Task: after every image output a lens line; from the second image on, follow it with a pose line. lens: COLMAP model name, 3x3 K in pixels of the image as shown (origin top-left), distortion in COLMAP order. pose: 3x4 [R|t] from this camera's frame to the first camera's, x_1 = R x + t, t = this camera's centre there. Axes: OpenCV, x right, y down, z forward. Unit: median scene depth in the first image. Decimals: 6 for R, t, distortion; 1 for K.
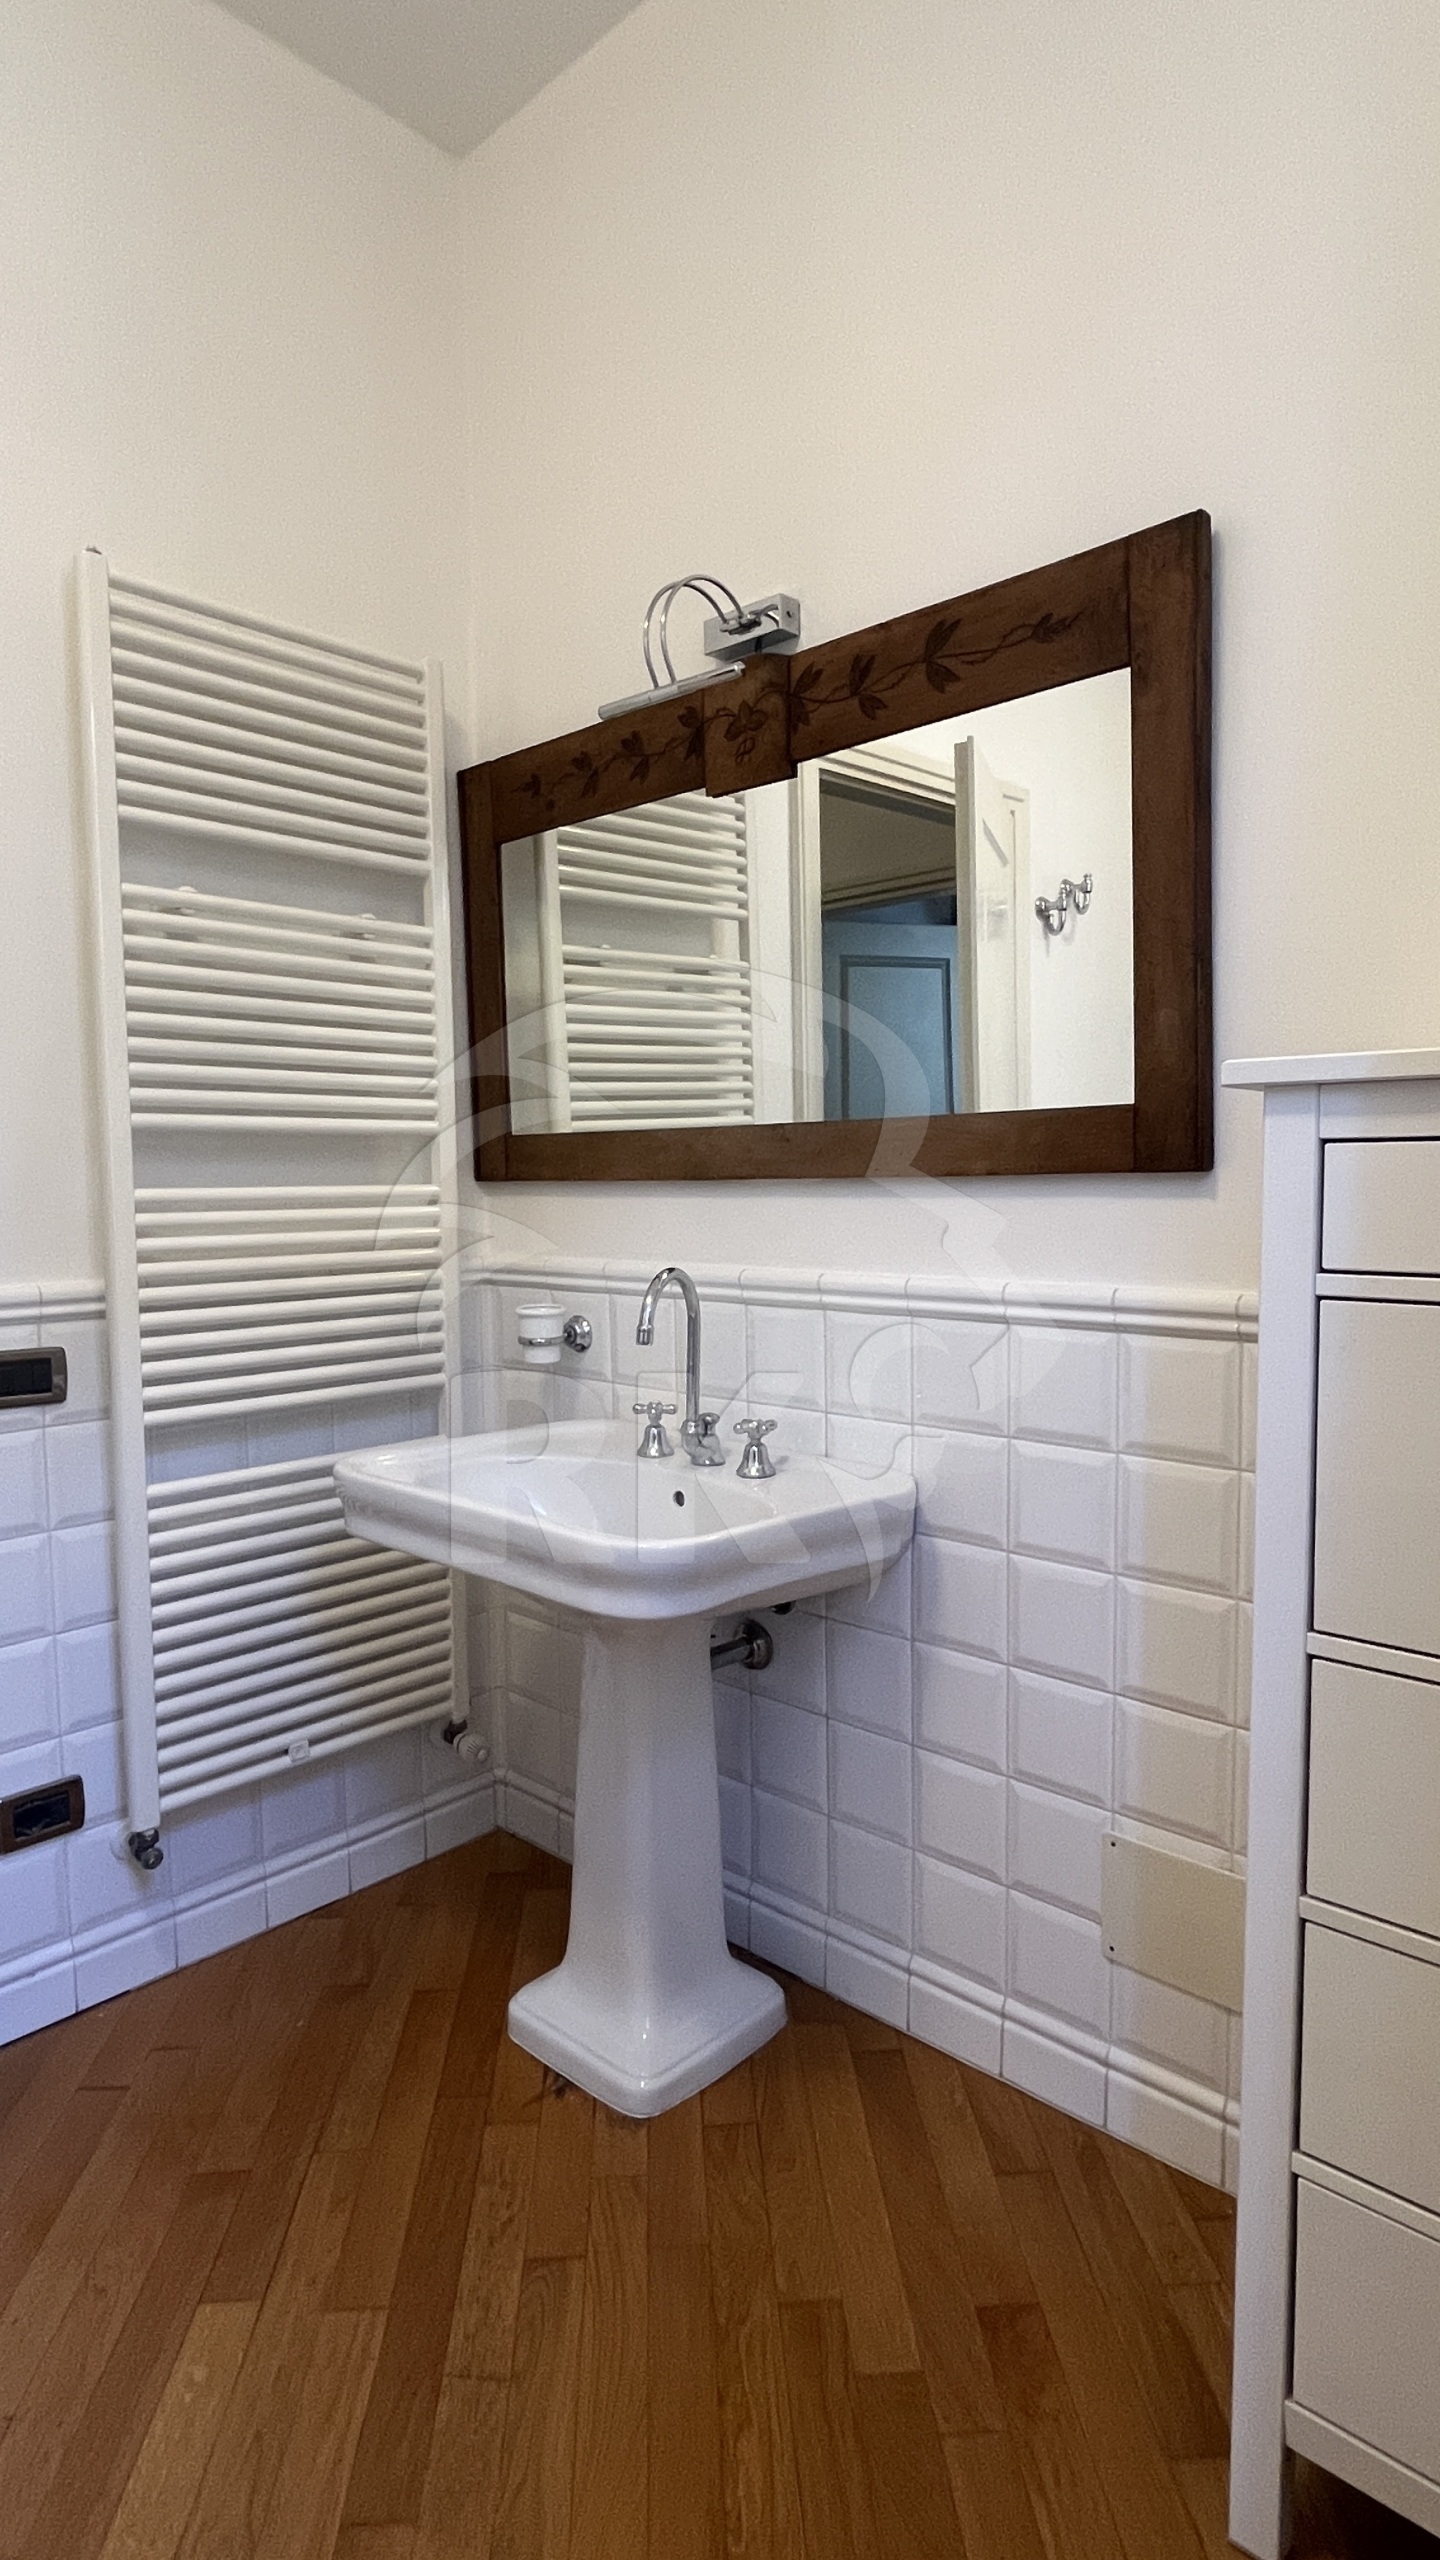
lens RADIAL K [[1395.7, 0, 704.2], [0, 1395.7, 1266.9], [0, 0, 1]] dist [0.001847, -0.001921]
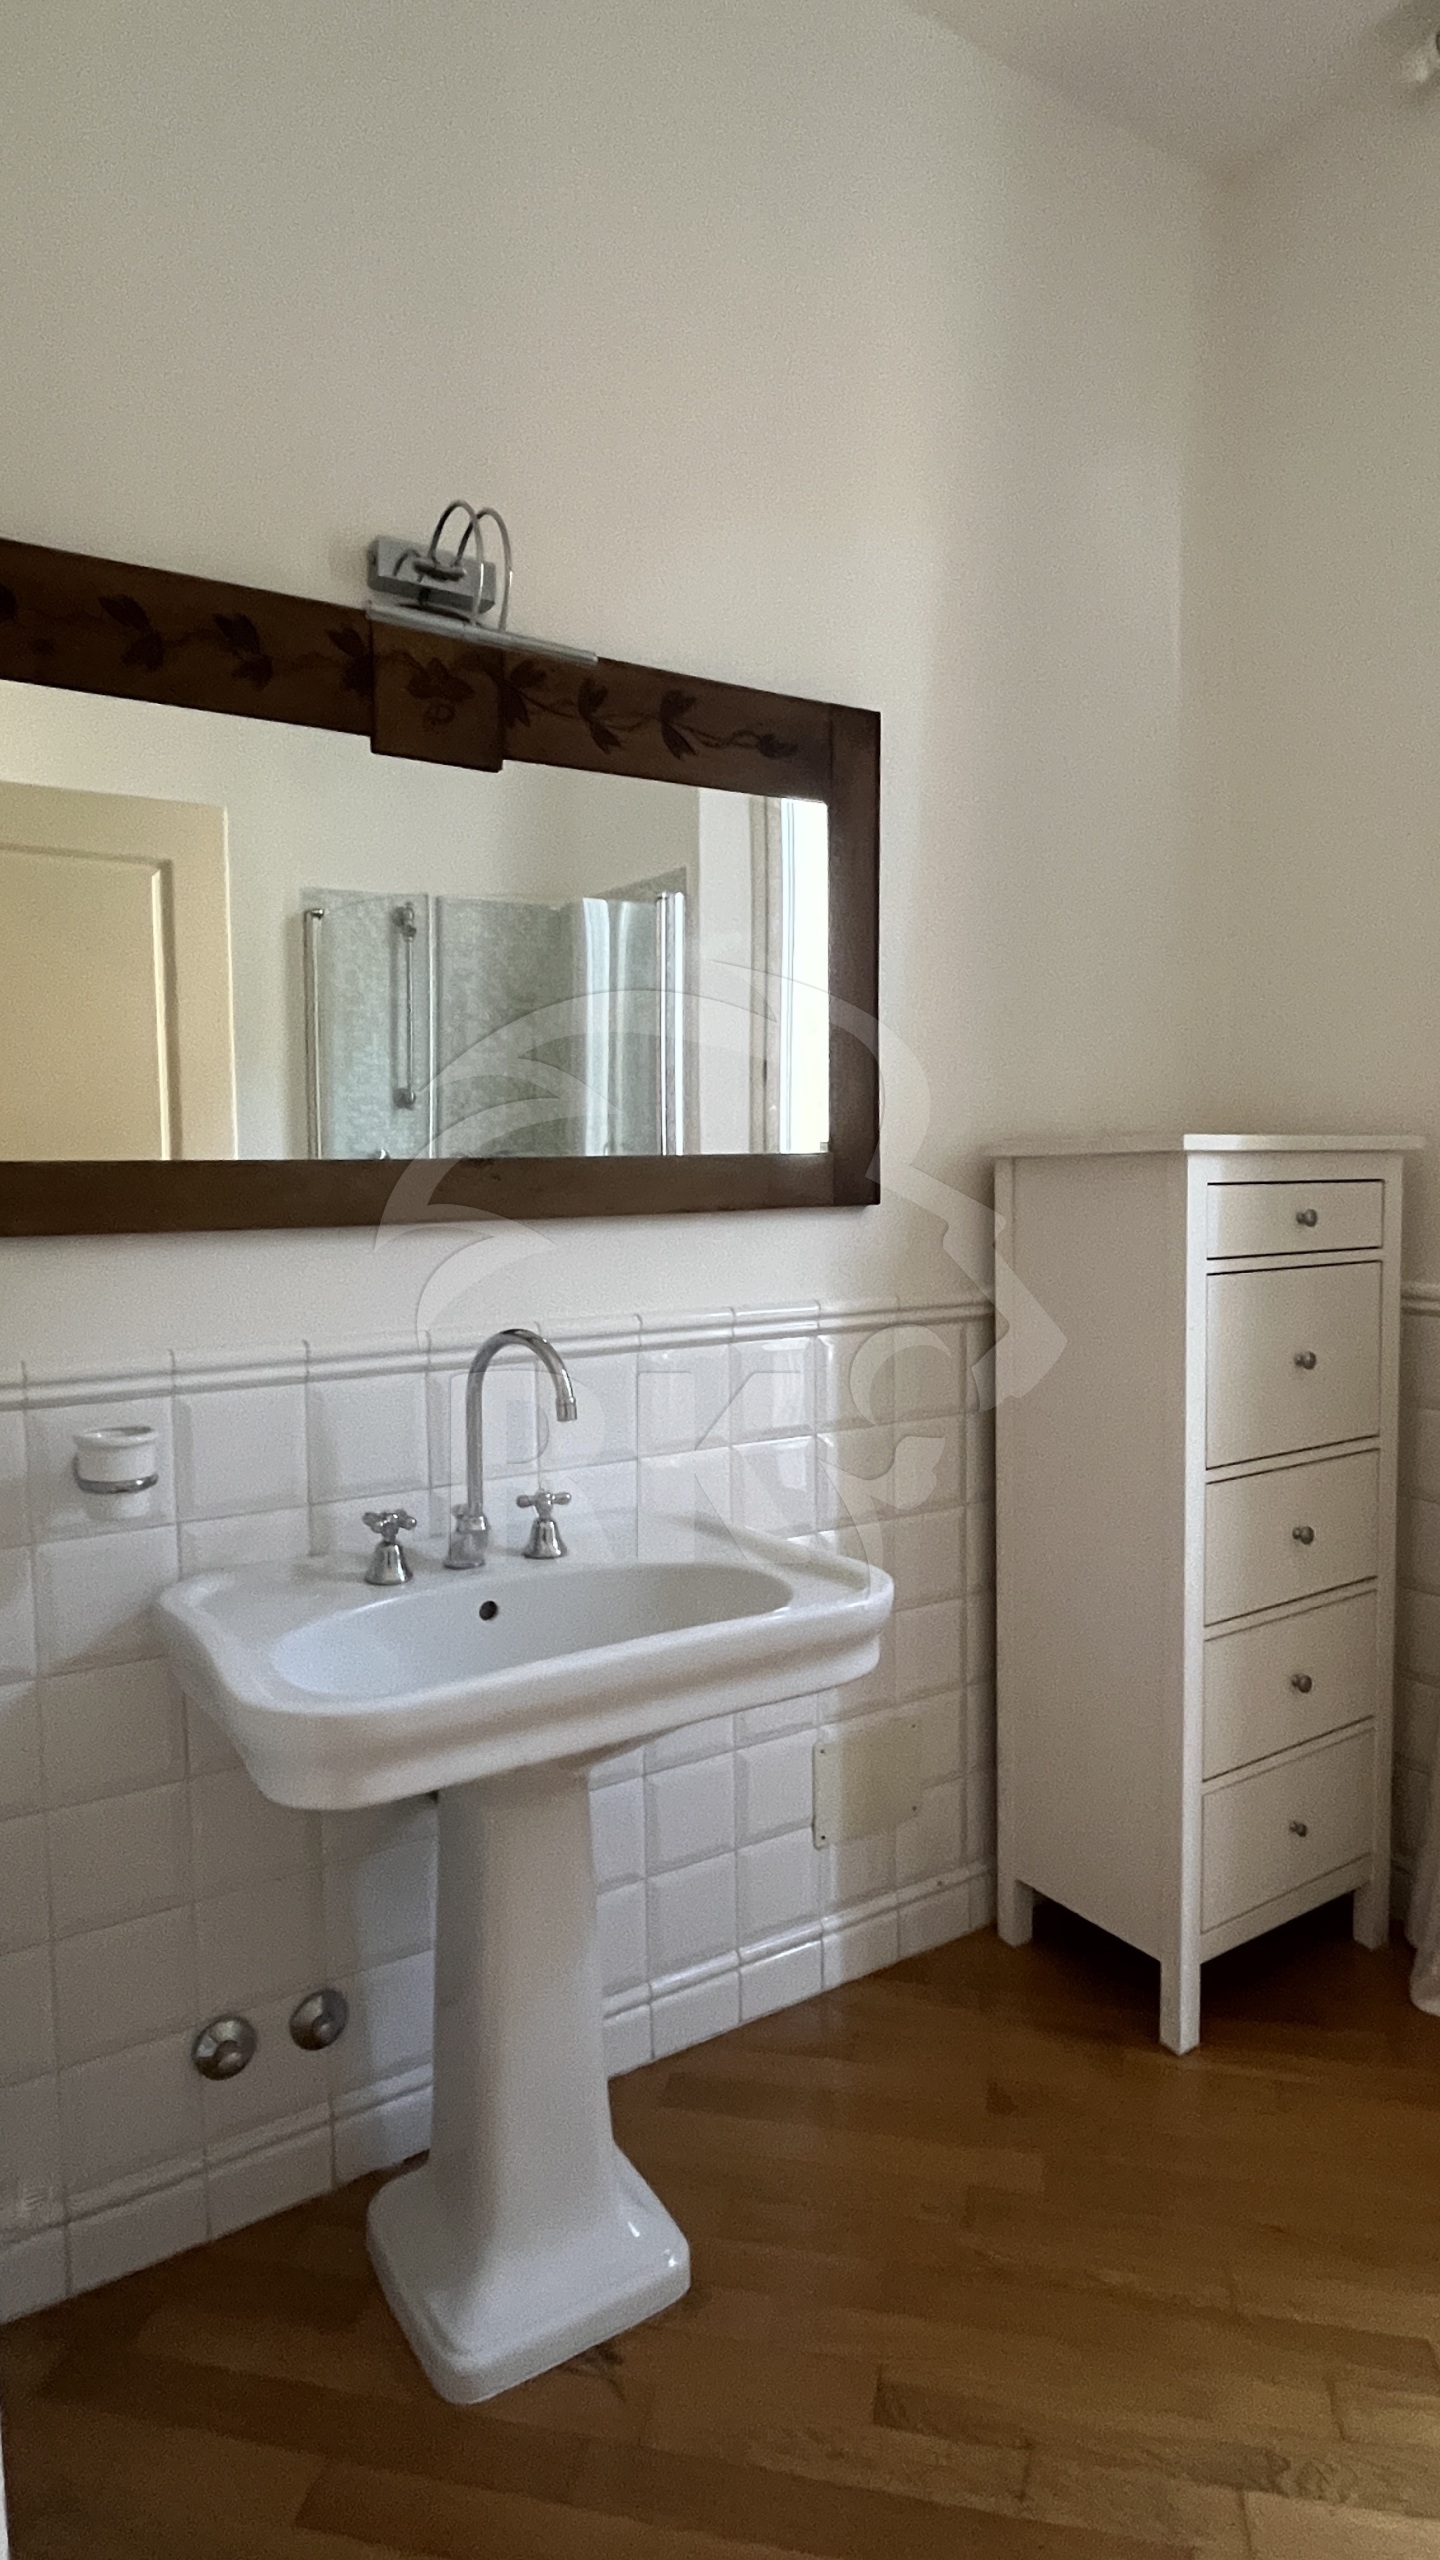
lens RADIAL K [[1395.7, 0, 704.0], [0, 1395.7, 1289.4], [0, 0, 1]] dist [0.001847, -0.001921]
pose [[0.241570, -0.061727, 0.968418, -0.837691], [0.090948, 0.995022, 0.040735, -0.047241], [-0.966112, 0.078236, 0.245981, 0.714632]]
